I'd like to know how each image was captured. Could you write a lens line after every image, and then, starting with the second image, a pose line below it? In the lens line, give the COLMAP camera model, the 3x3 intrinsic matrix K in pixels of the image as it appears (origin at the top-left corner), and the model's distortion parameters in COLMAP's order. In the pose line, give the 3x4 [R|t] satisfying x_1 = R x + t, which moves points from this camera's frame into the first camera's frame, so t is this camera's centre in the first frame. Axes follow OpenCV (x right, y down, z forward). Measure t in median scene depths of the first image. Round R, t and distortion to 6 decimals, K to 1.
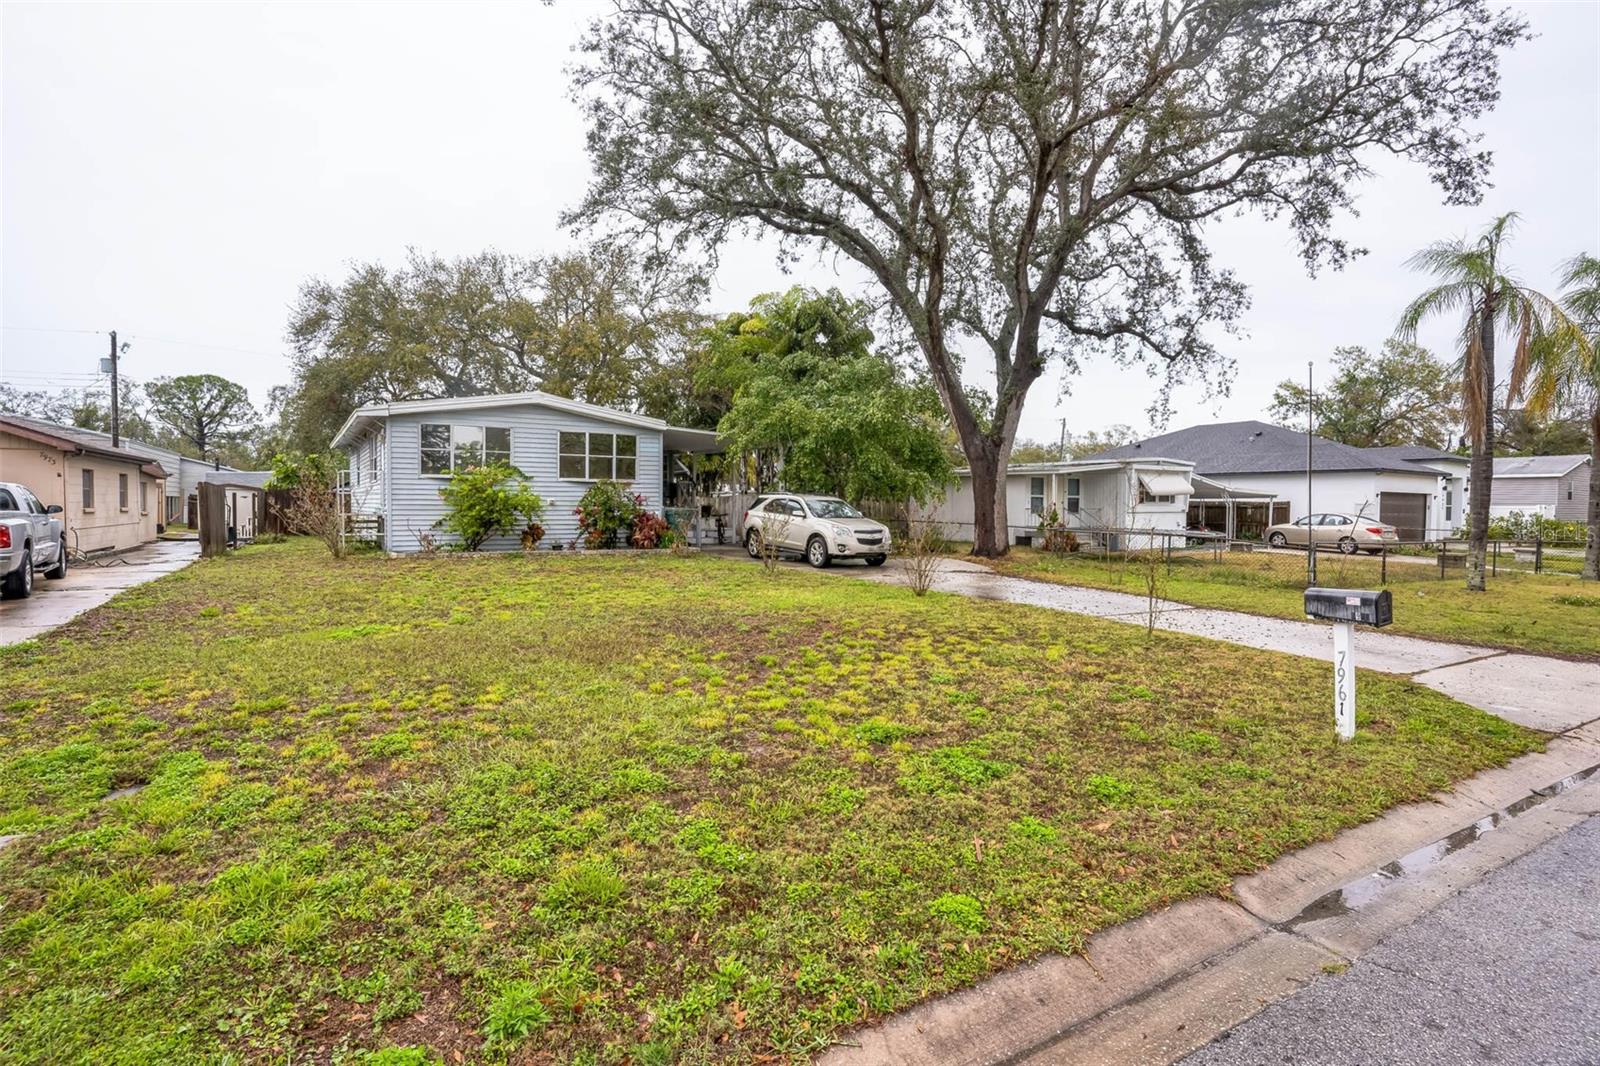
lens RADIAL K [[794.4, 0, 795.8], [0, 794.4, 519.2], [0, 0, 1]] dist [-0.040396, 0.000641]
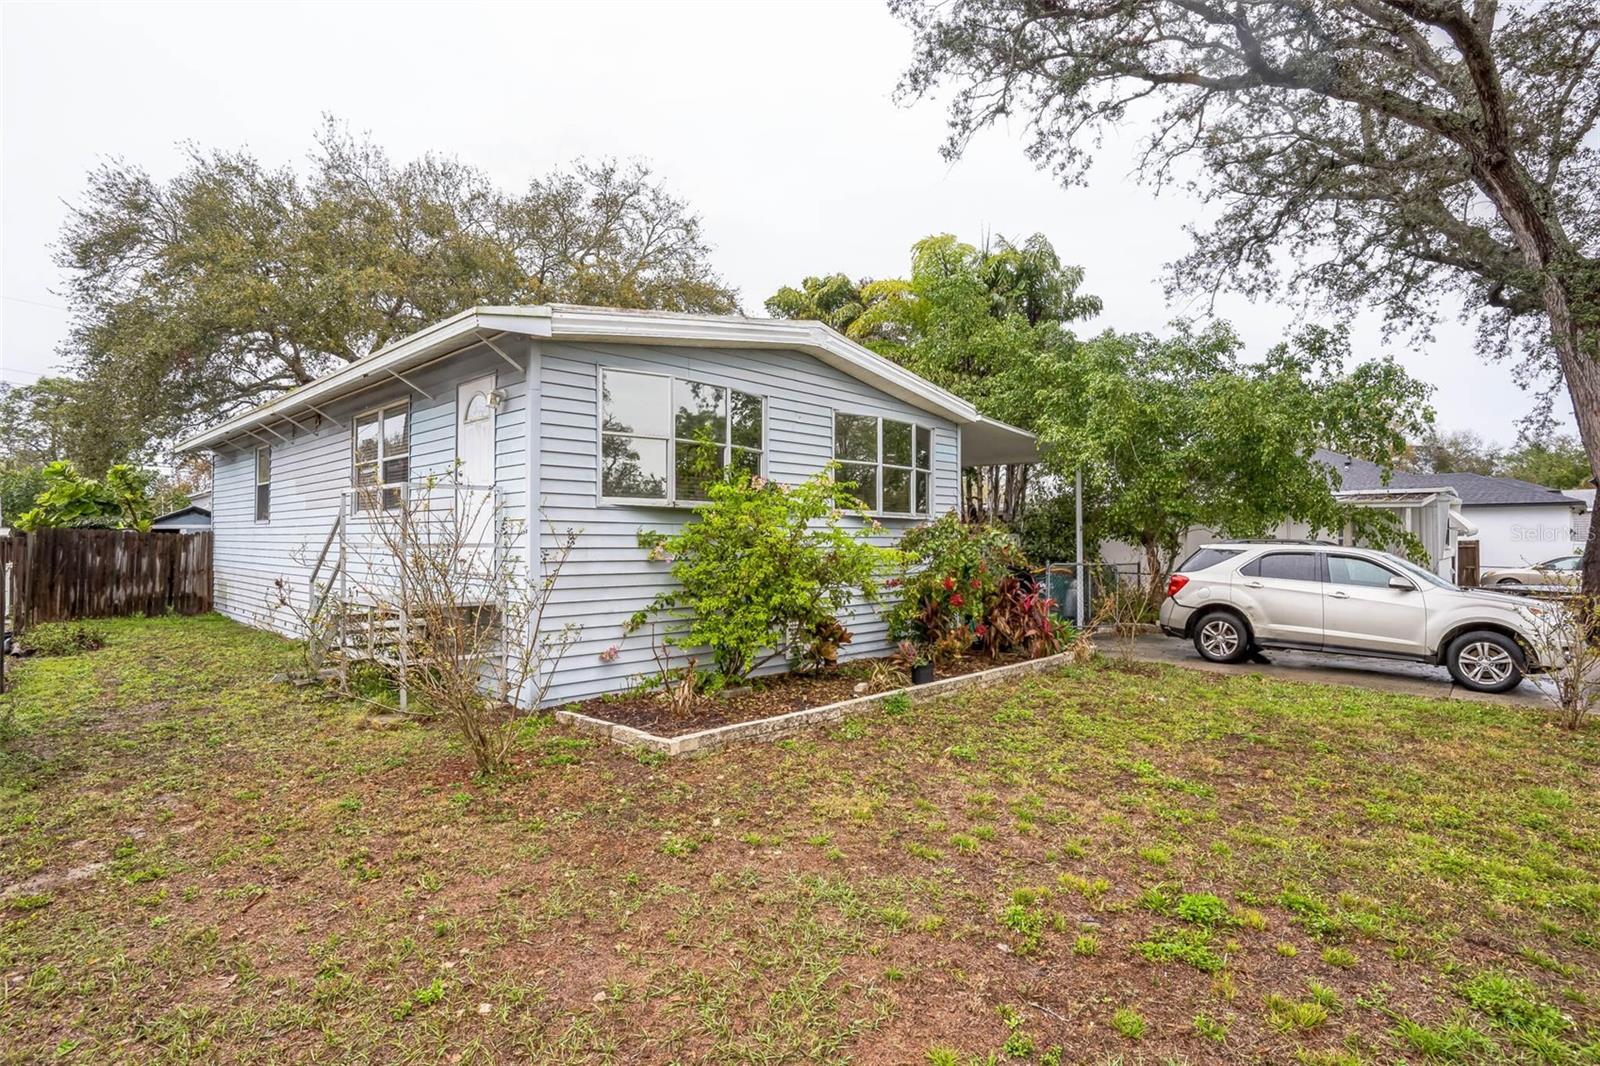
lens RADIAL K [[828.4, 0, 796.6], [0, 828.4, 502.8], [0, 0, 1]] dist [-0.081025, 0.044001]
pose [[0.971875, 0.008302, 0.235351, -0.424560], [0.007438, 0.997798, -0.065915, -0.022963], [-0.235380, 0.065812, 0.969673, 0.512769]]
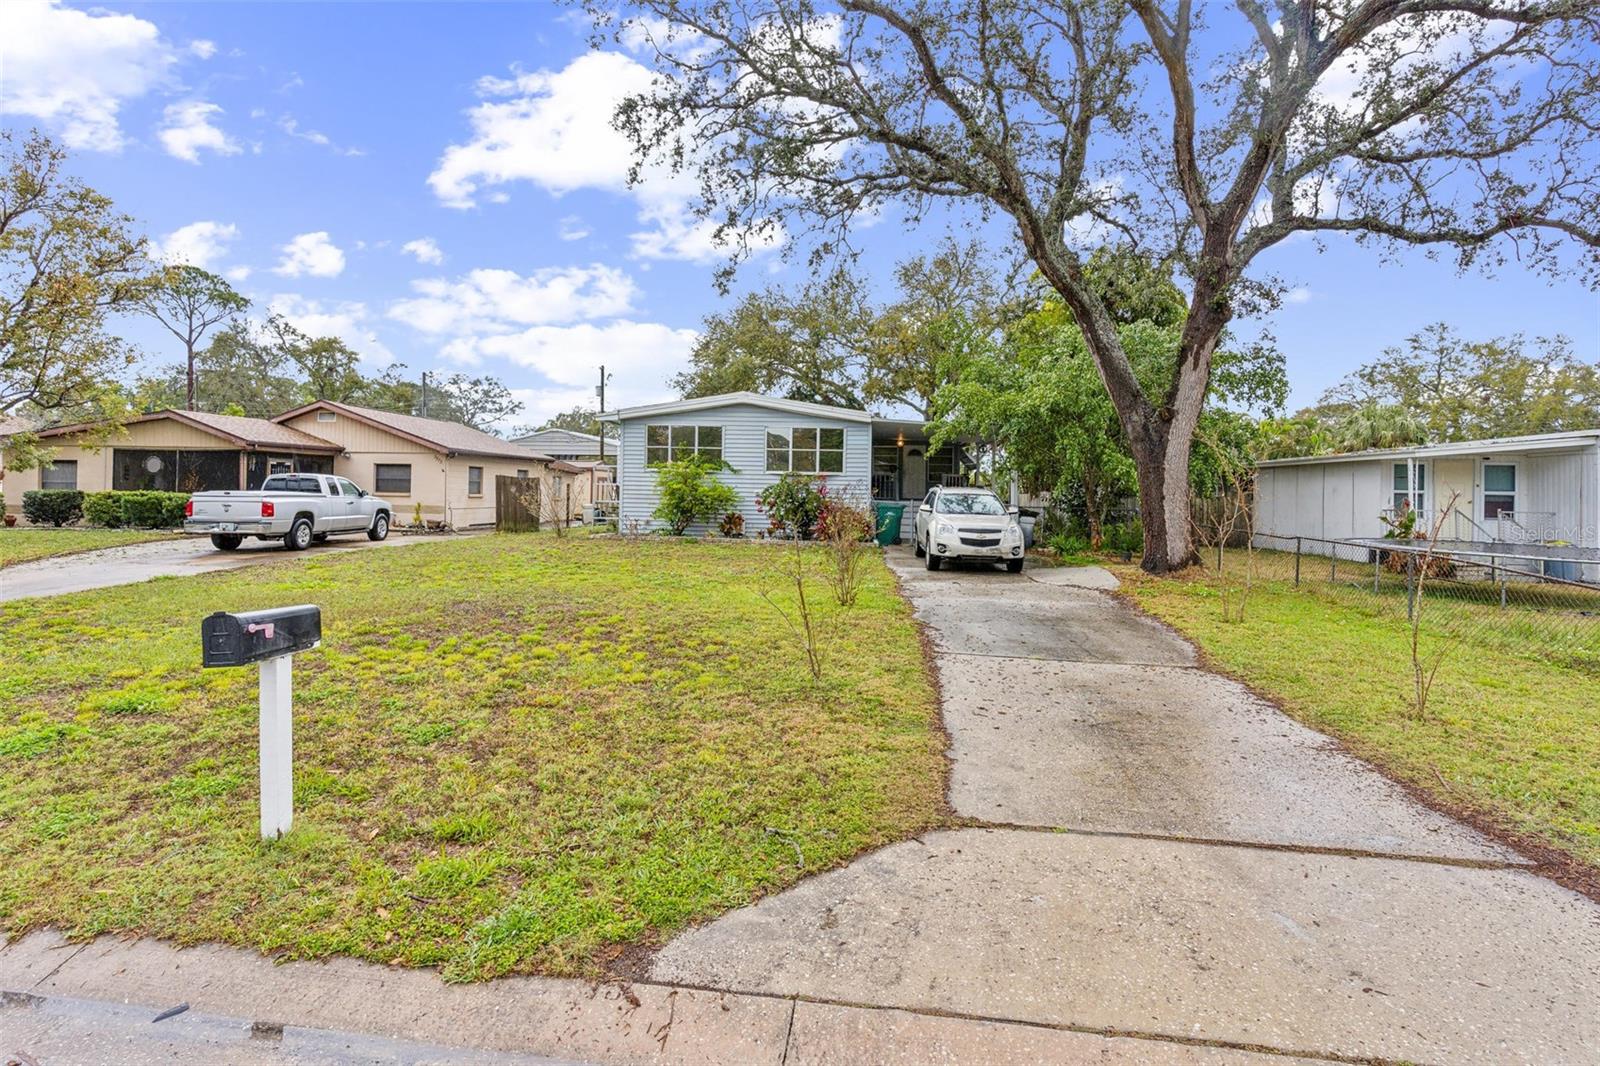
lens RADIAL K [[787.2, 0, 795.8], [0, 787.2, 497.1], [0, 0, 1]] dist [0.003562, 0.000107]
pose [[0.802481, 0.010982, -0.596576, 0.354492], [-0.026840, 0.999483, -0.017706, 0.000148], [0.596073, 0.030221, 0.802361, 0.175326]]
